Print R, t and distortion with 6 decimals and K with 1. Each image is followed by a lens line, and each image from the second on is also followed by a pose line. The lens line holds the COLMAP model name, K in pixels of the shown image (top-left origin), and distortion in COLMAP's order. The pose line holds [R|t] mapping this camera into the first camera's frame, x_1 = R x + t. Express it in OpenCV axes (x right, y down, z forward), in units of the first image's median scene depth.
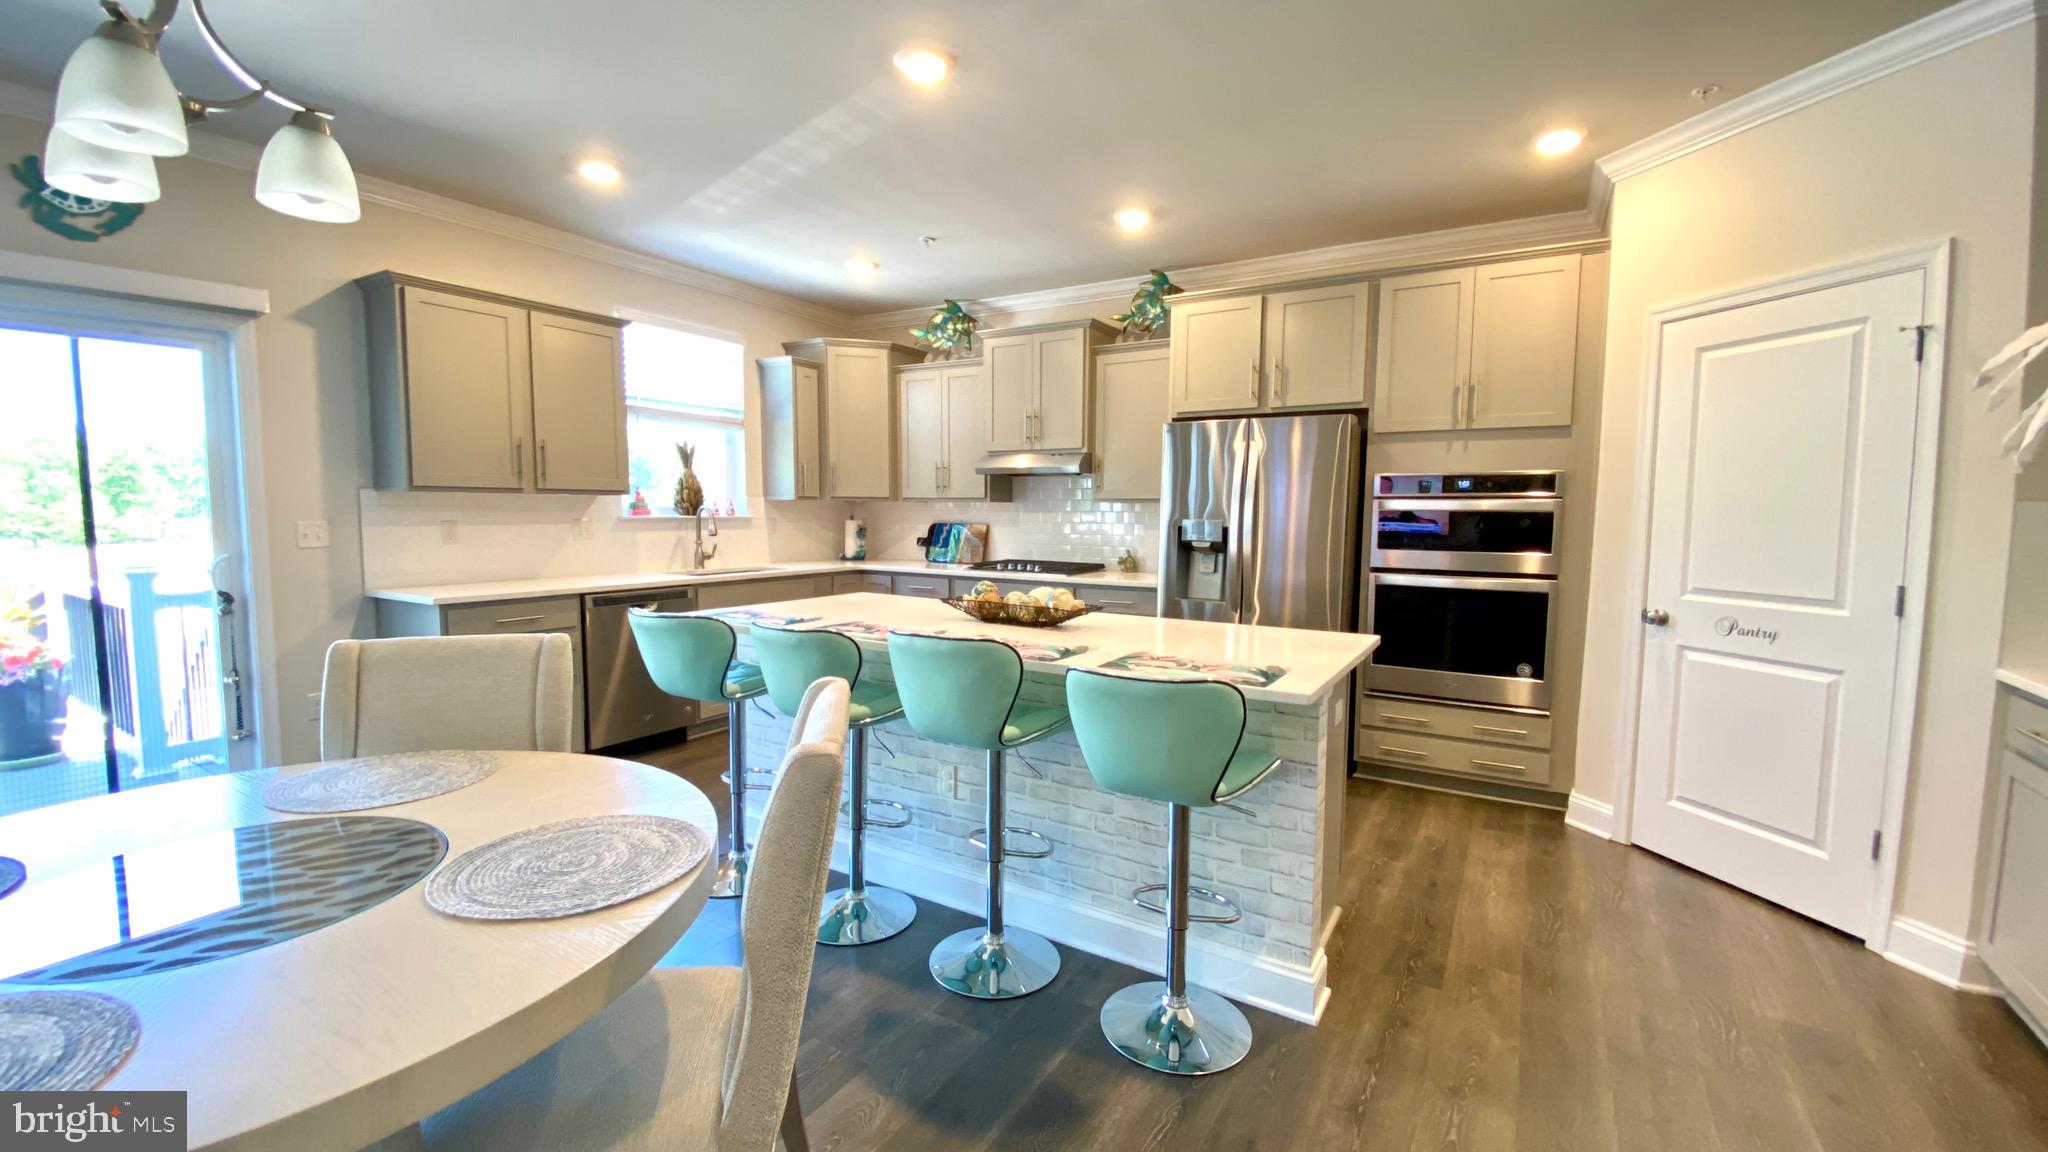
lens RADIAL K [[820.5, 0, 1024.0], [0, 820.5, 576.0], [0, 0, 1]] dist [0.027386, -0.024170]
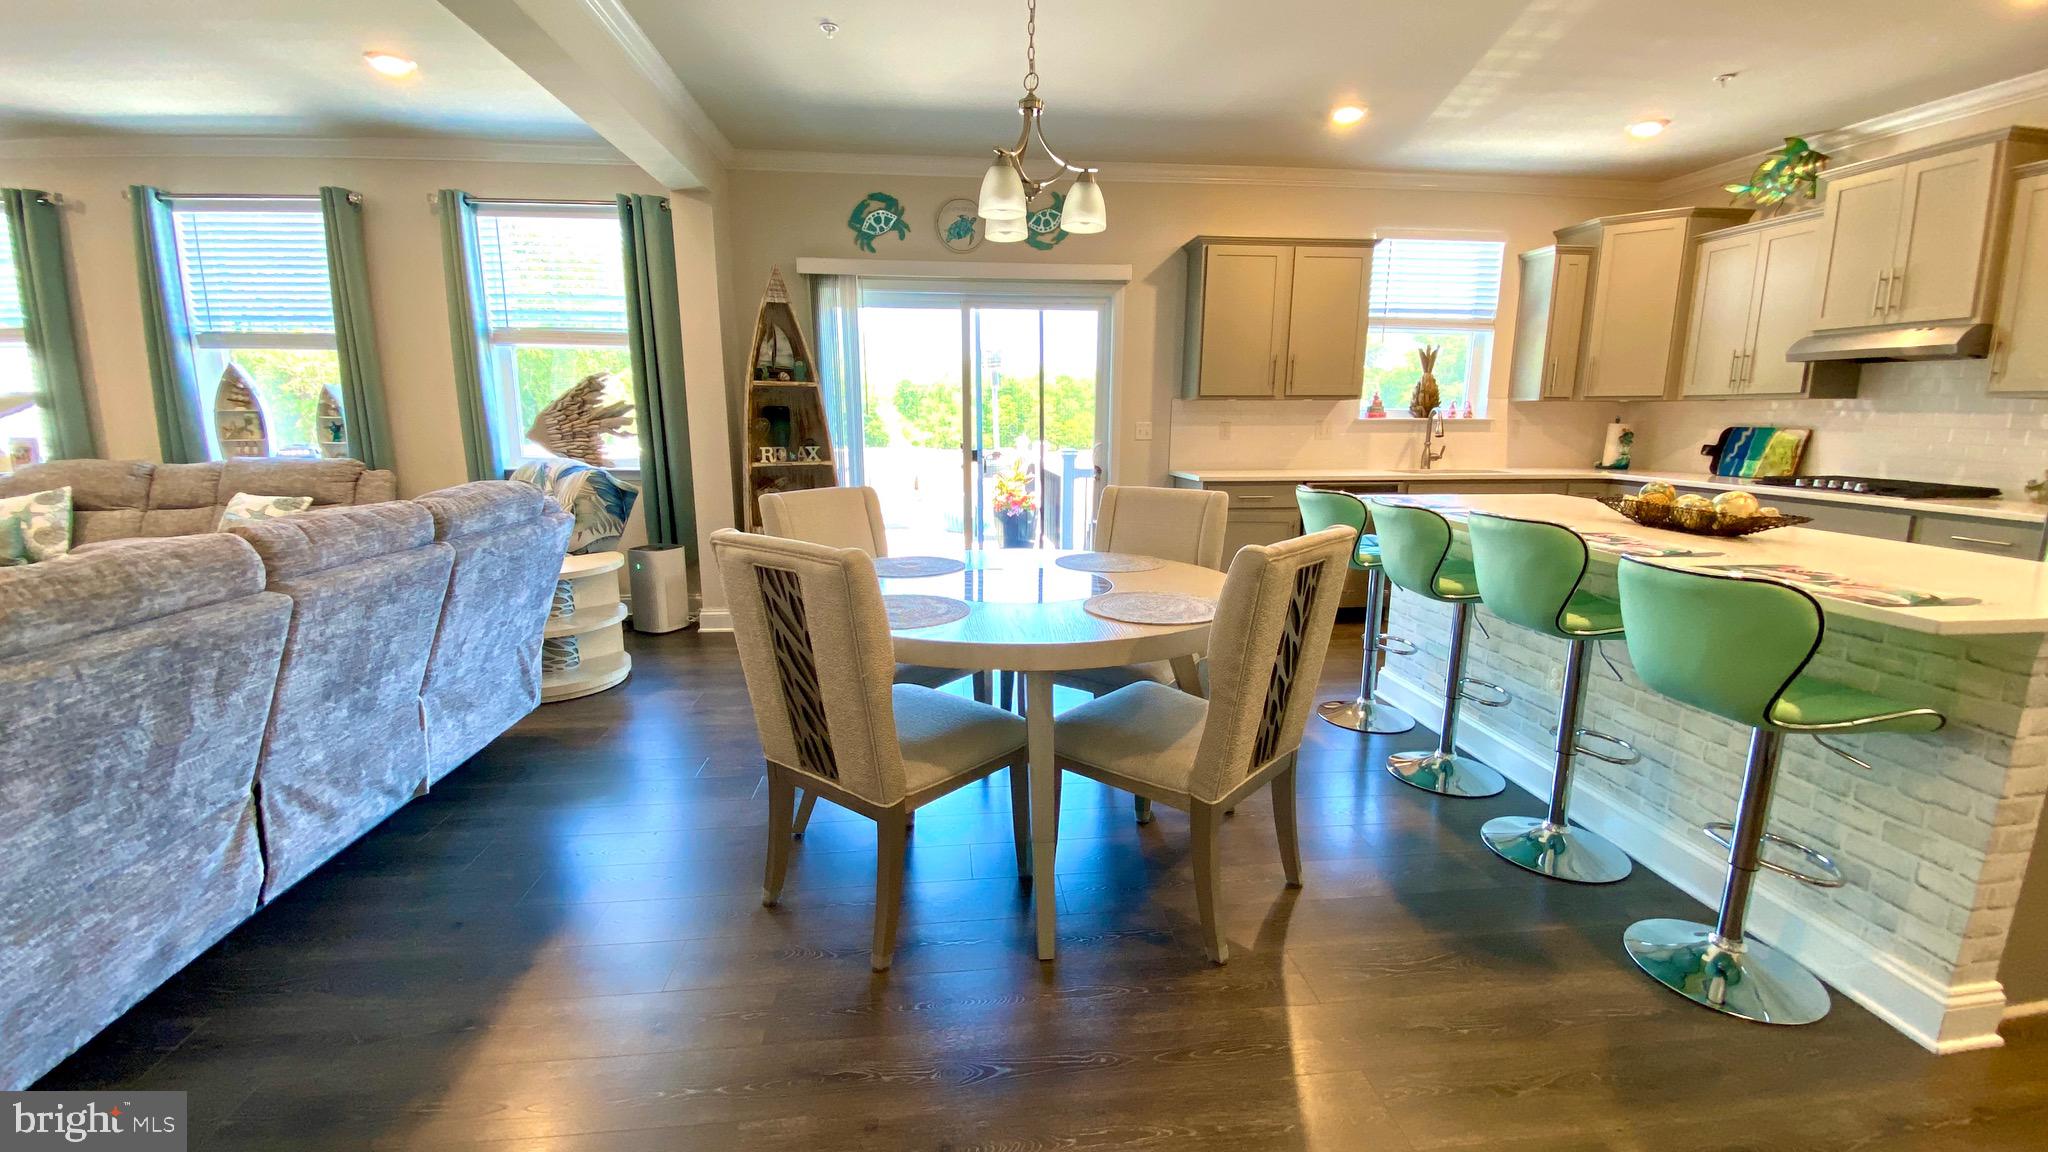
lens RADIAL K [[881.6, 0, 1024.0], [0, 881.6, 576.0], [0, 0, 1]] dist [0.000150, -0.015035]
pose [[0.593967, 0.131414, -0.793684, 0.212994], [-0.061669, 0.991103, 0.117951, 0.025658], [0.802123, -0.021114, 0.596786, -0.086485]]
